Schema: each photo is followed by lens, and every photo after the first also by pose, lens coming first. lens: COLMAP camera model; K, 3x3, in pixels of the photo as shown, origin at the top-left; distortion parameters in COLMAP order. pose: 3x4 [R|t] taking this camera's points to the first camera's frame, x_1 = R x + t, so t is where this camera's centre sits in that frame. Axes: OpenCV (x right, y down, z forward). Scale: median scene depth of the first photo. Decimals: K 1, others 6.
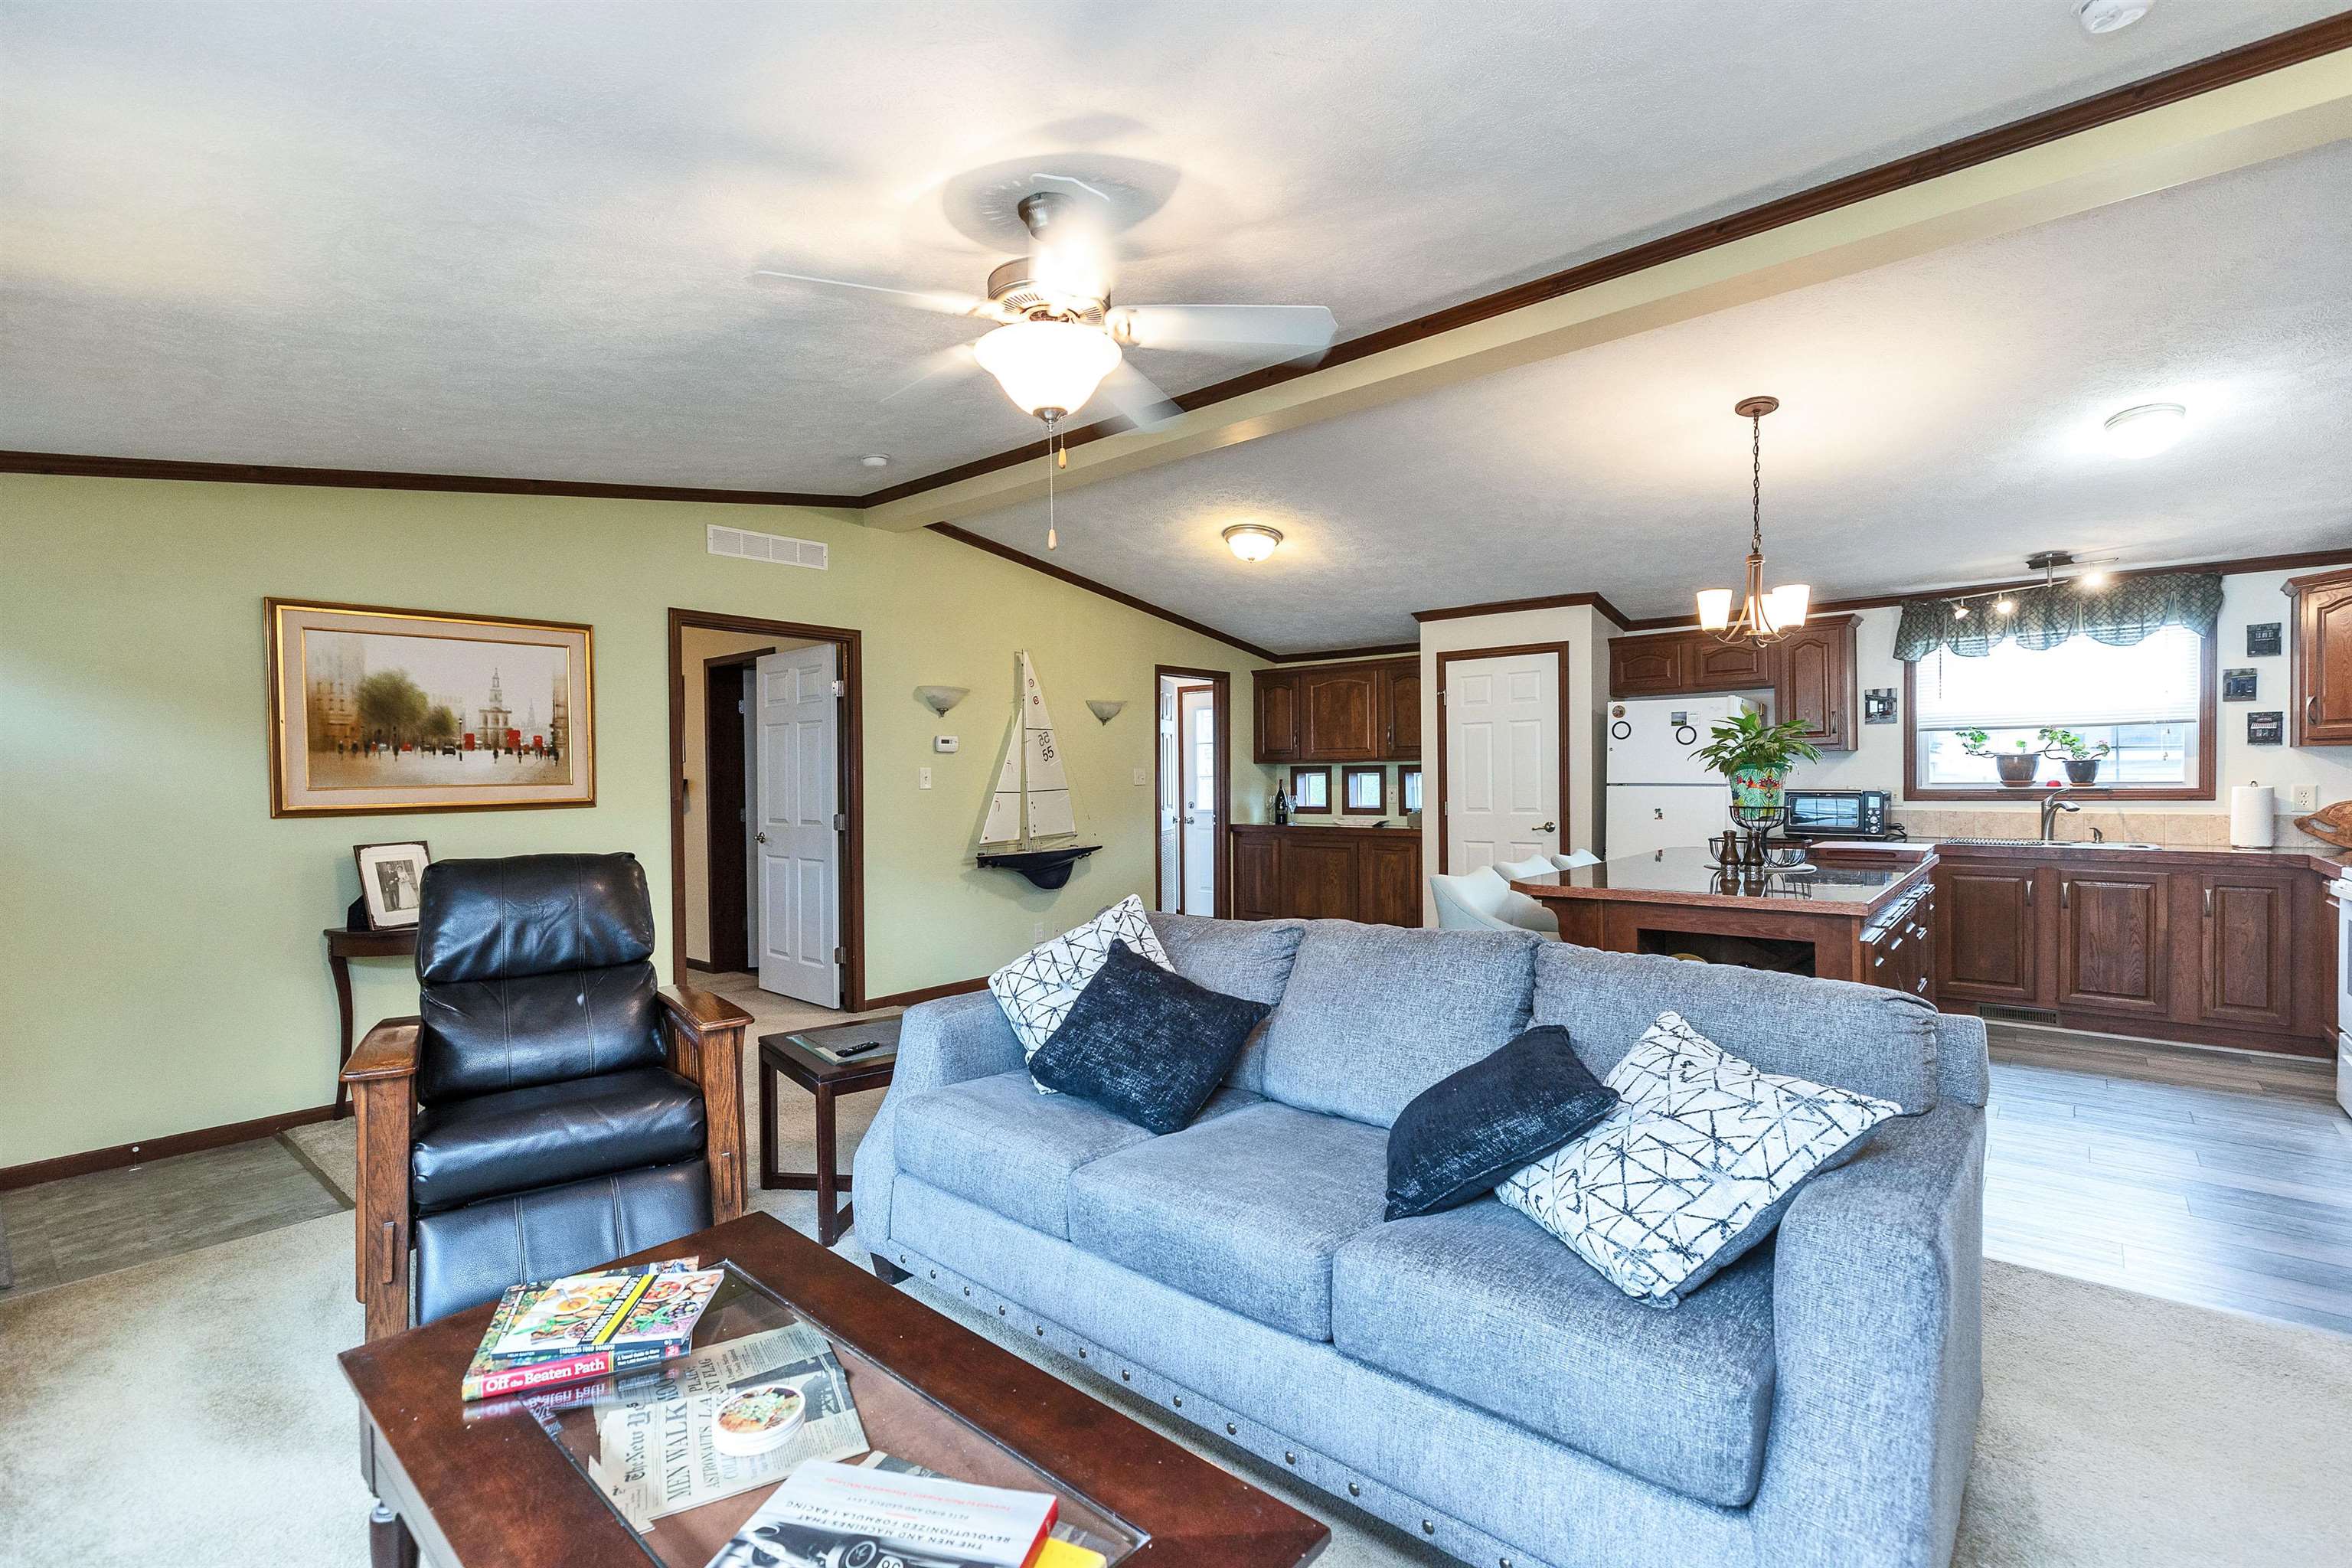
lens RADIAL K [[1052.4, 0, 1172.8], [0, 1052.4, 792.2], [0, 0, 1]] dist [0.005098, -0.000901]
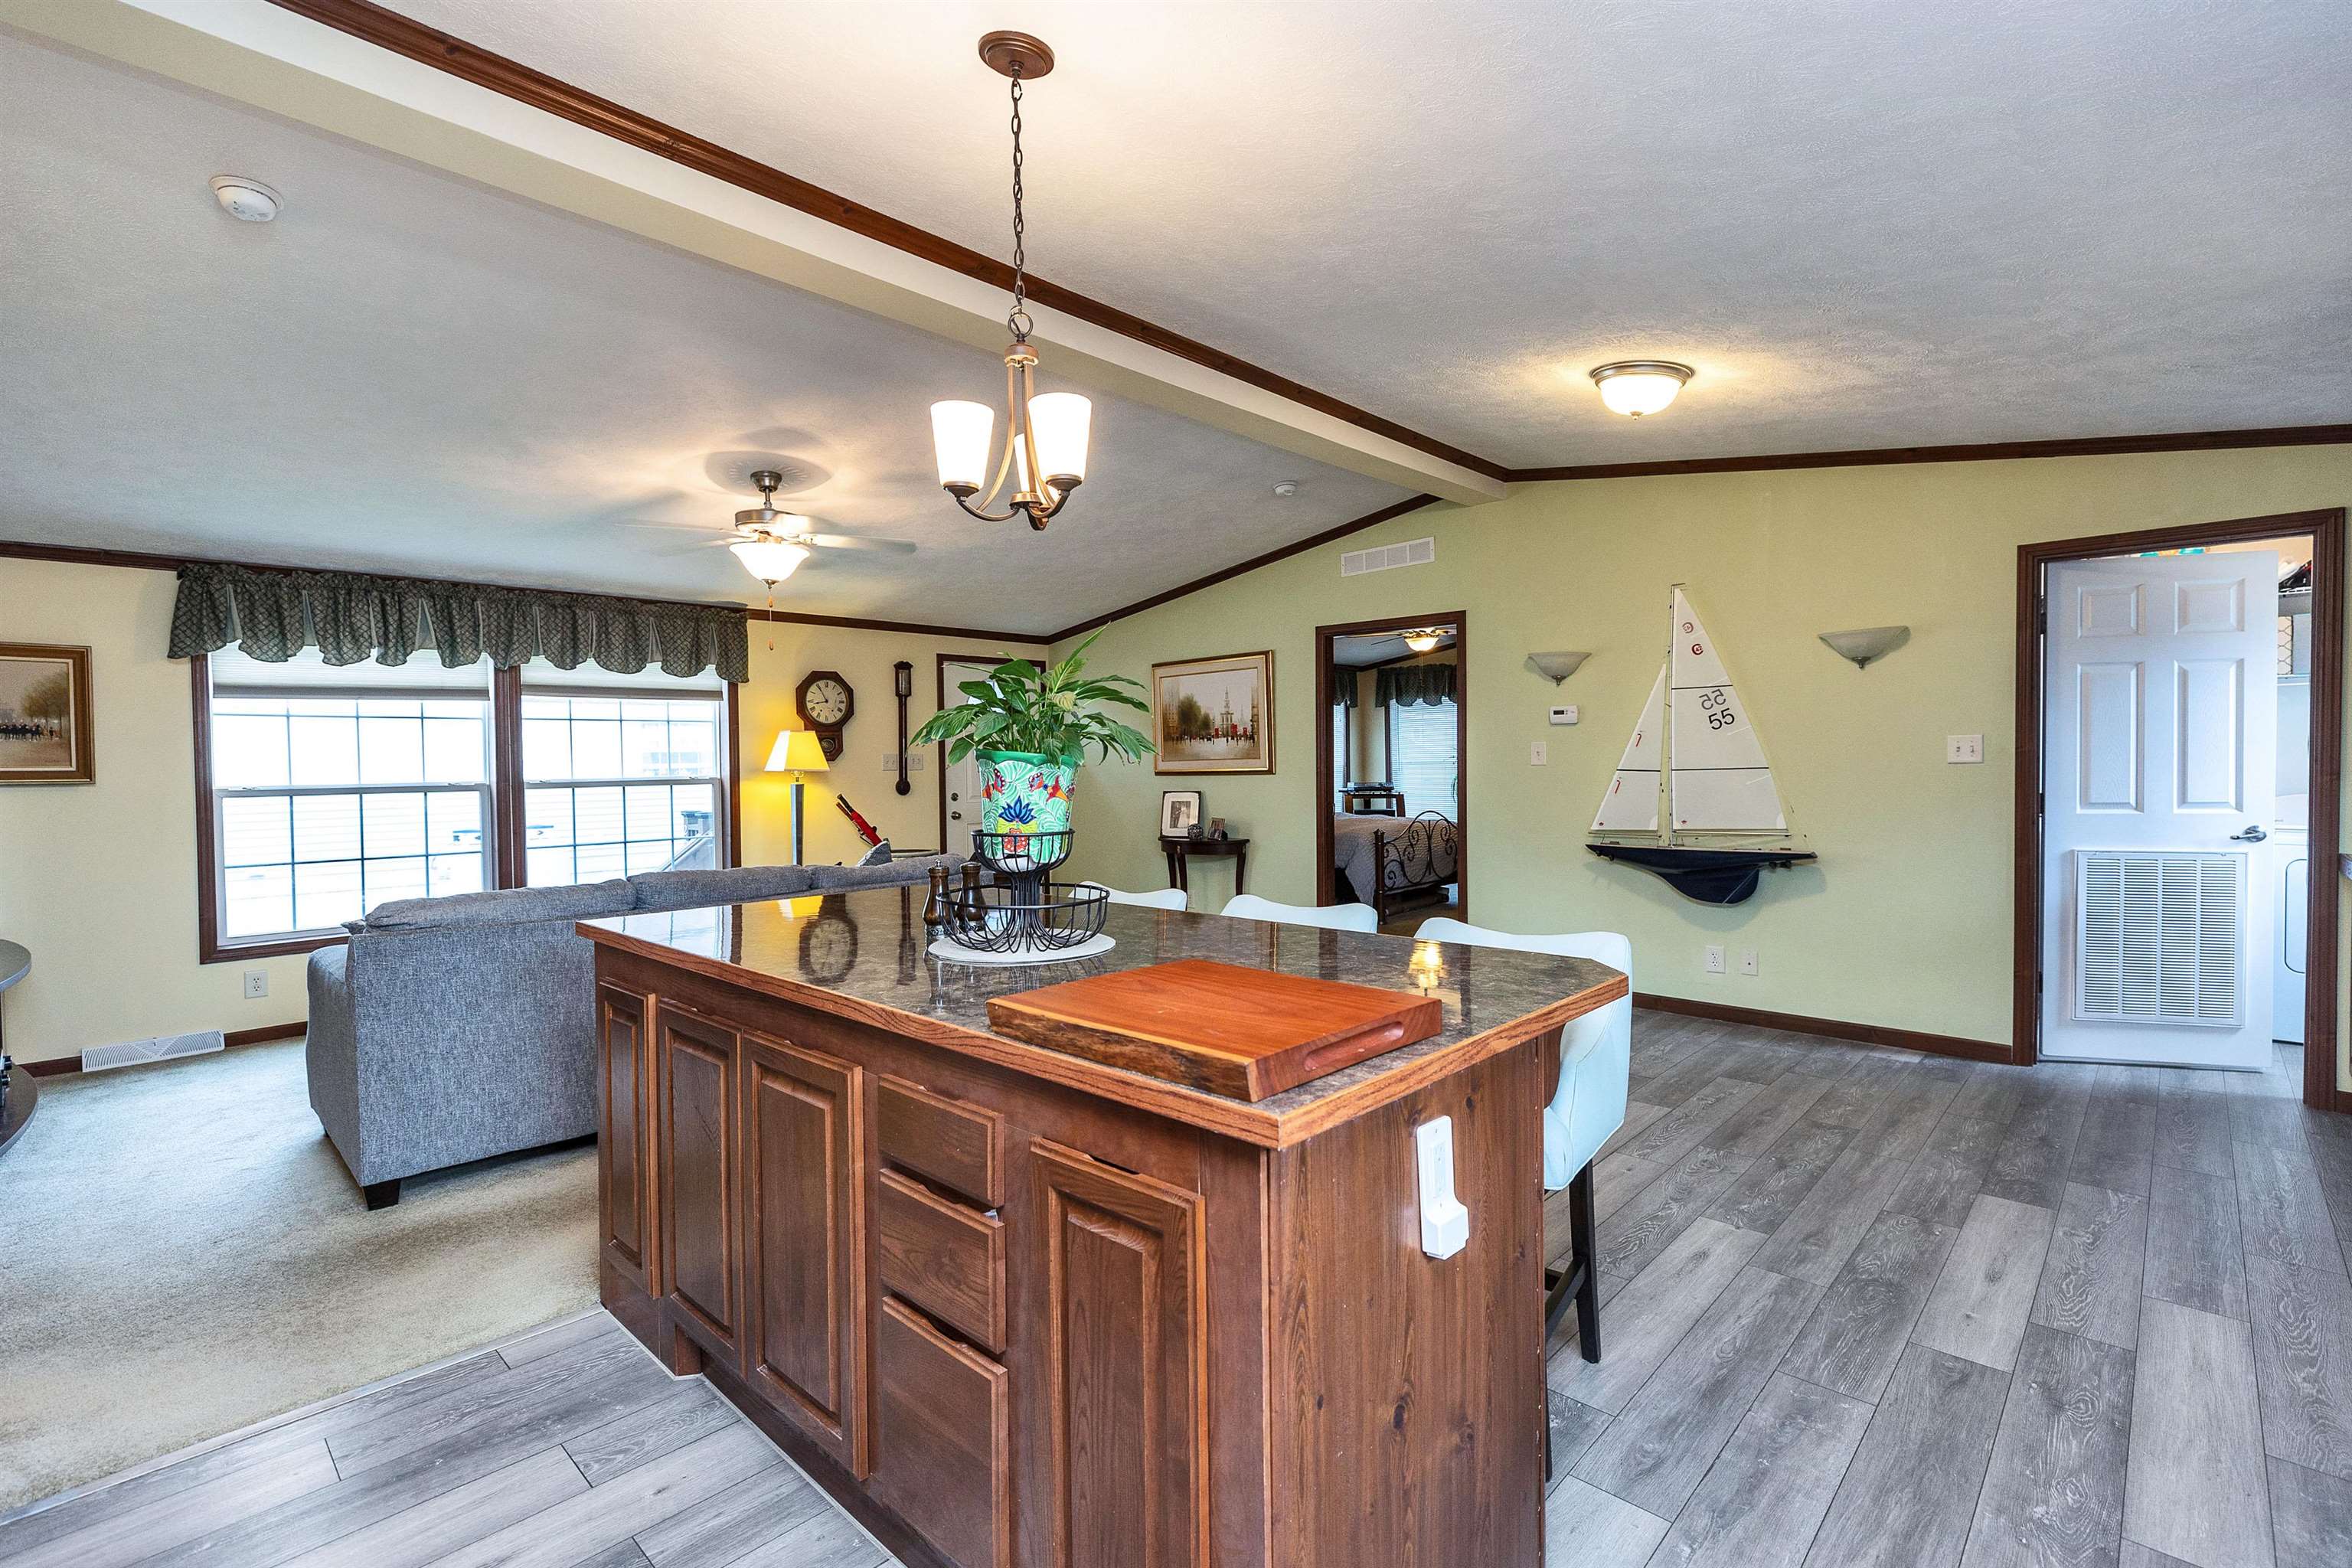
lens RADIAL K [[1052.4, 0, 1167.0], [0, 1052.4, 773.7], [0, 0, 1]] dist [0.005098, -0.000901]
pose [[-0.058763, 0.025949, -0.997935, 0.767548], [-0.000325, 0.999662, 0.026014, -0.020782], [0.998272, 0.001853, -0.058734, 0.786021]]
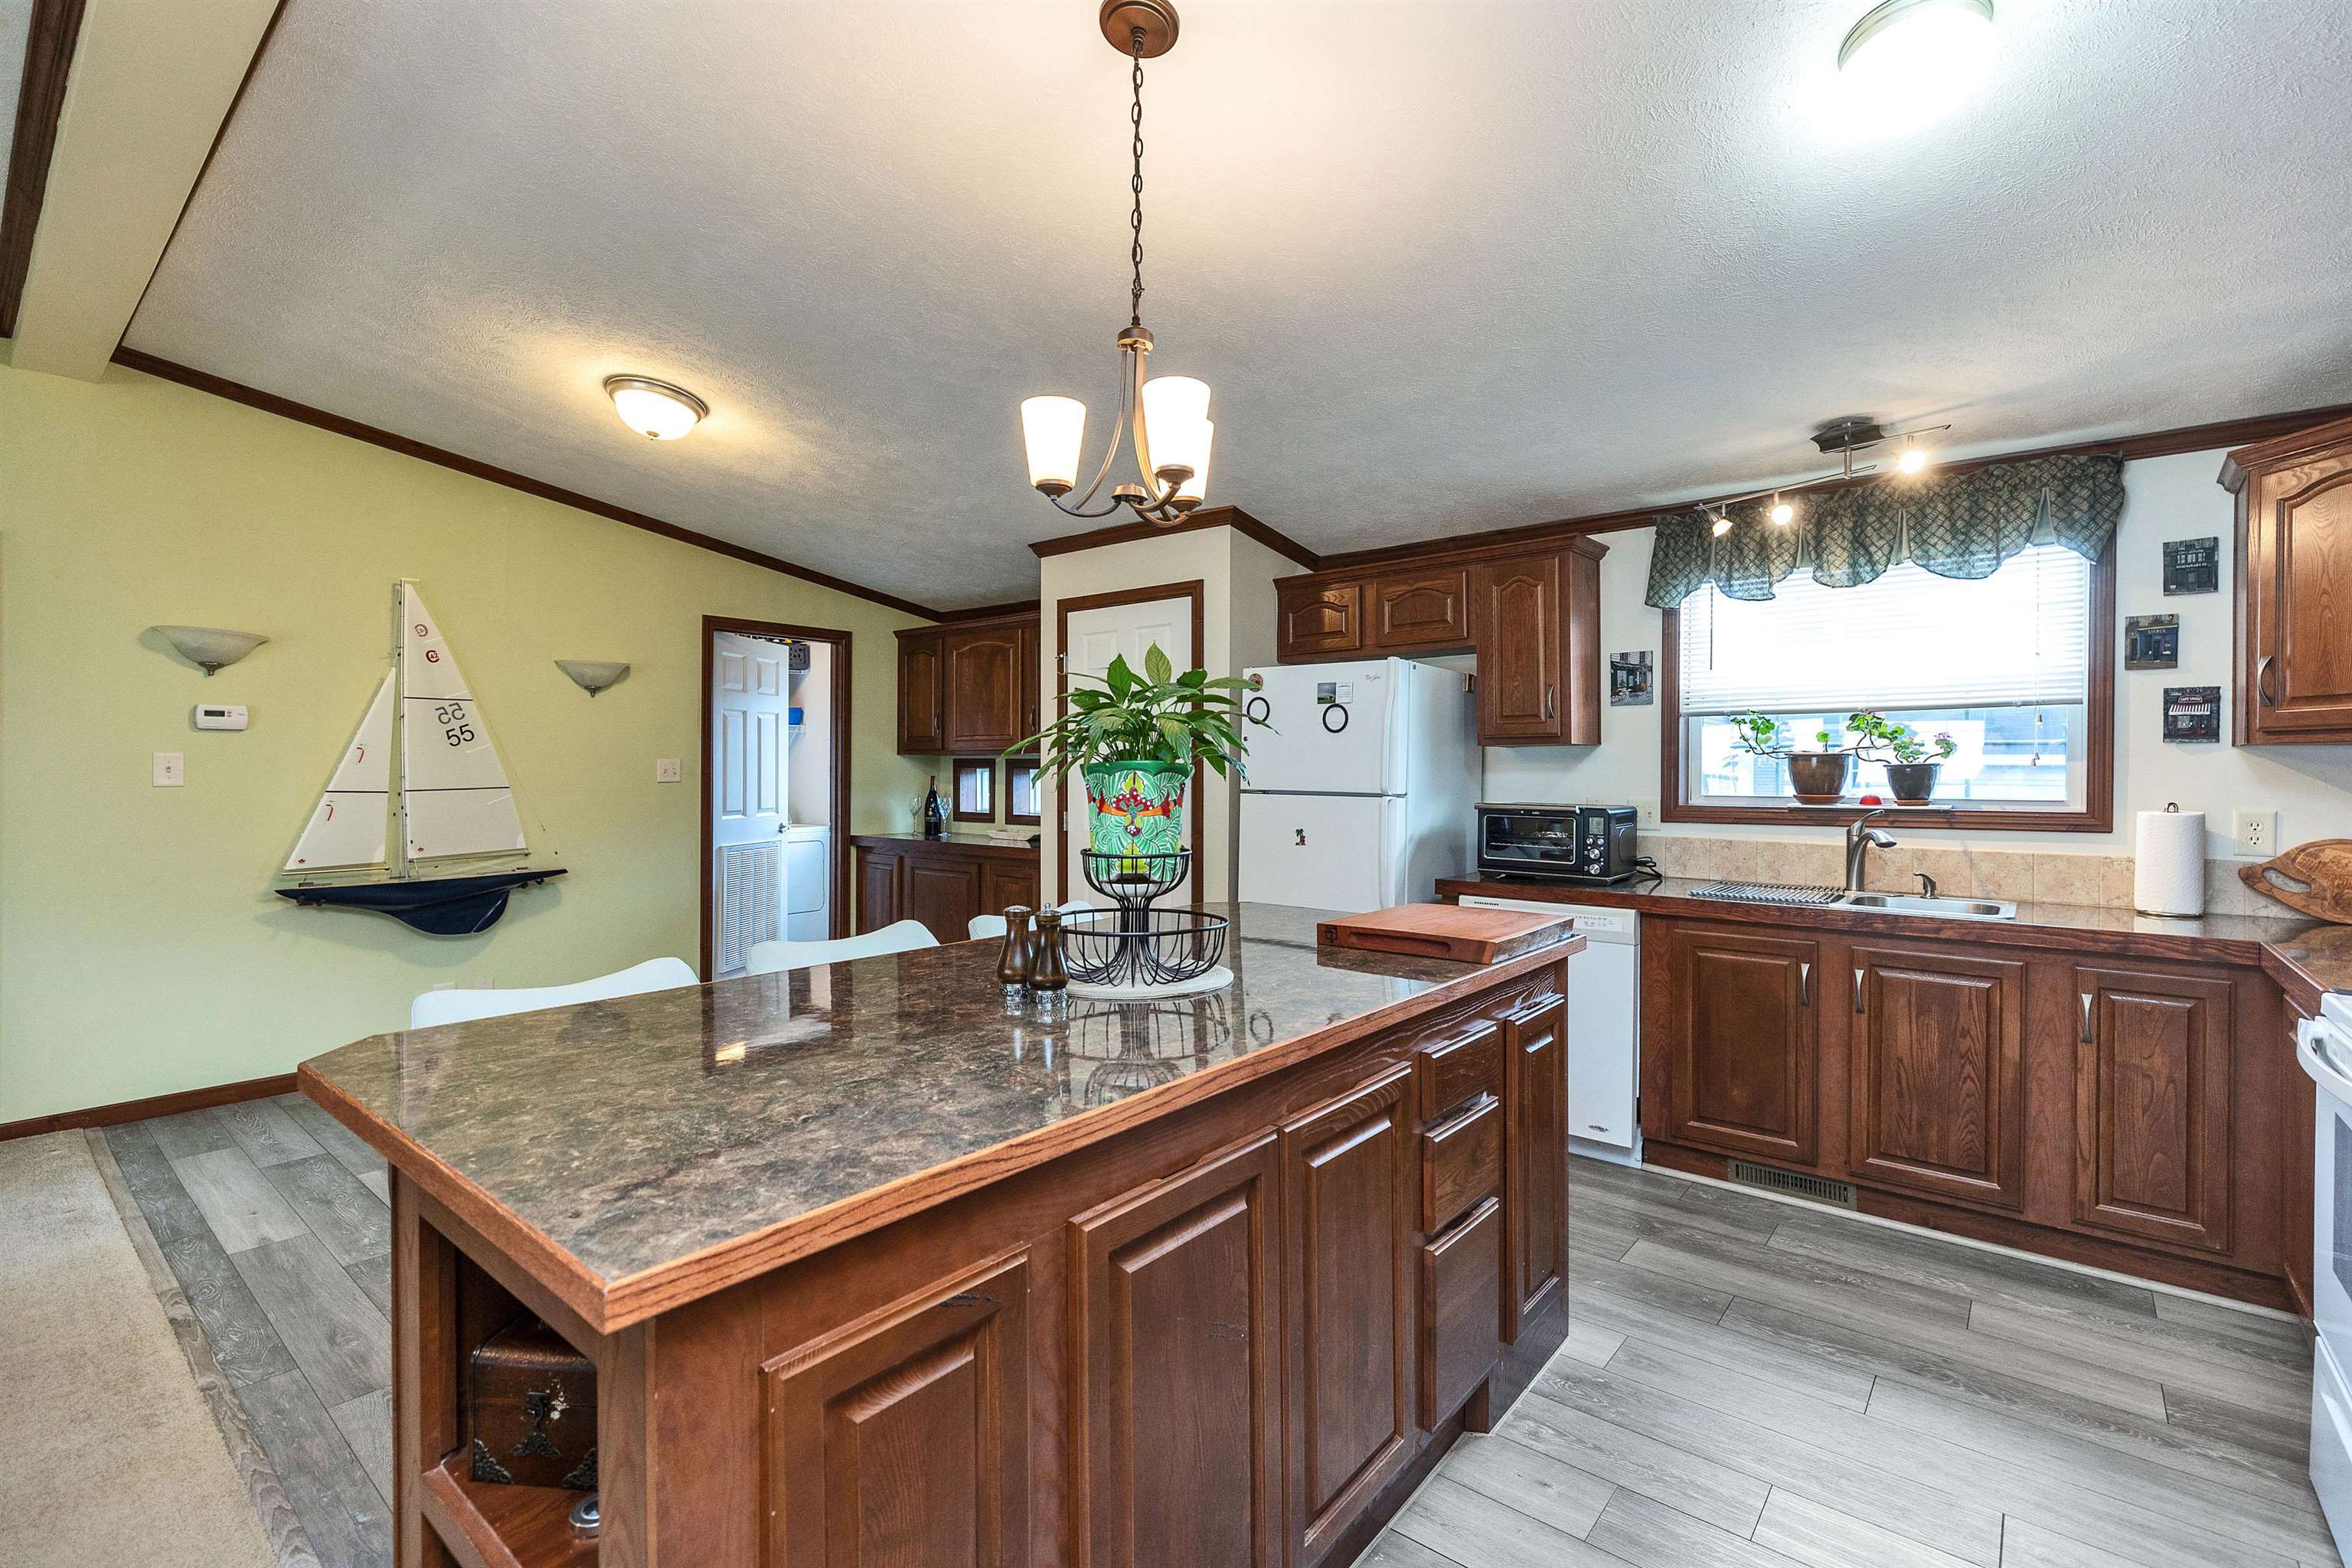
lens RADIAL K [[1052.4, 0, 1185.6], [0, 1052.4, 775.4], [0, 0, 1]] dist [0.005098, -0.000901]
pose [[0.999774, 0.012465, 0.017215, 0.407228], [-0.012308, 0.999882, -0.009185, -0.012063], [-0.017328, 0.008971, 0.999810, 0.369843]]
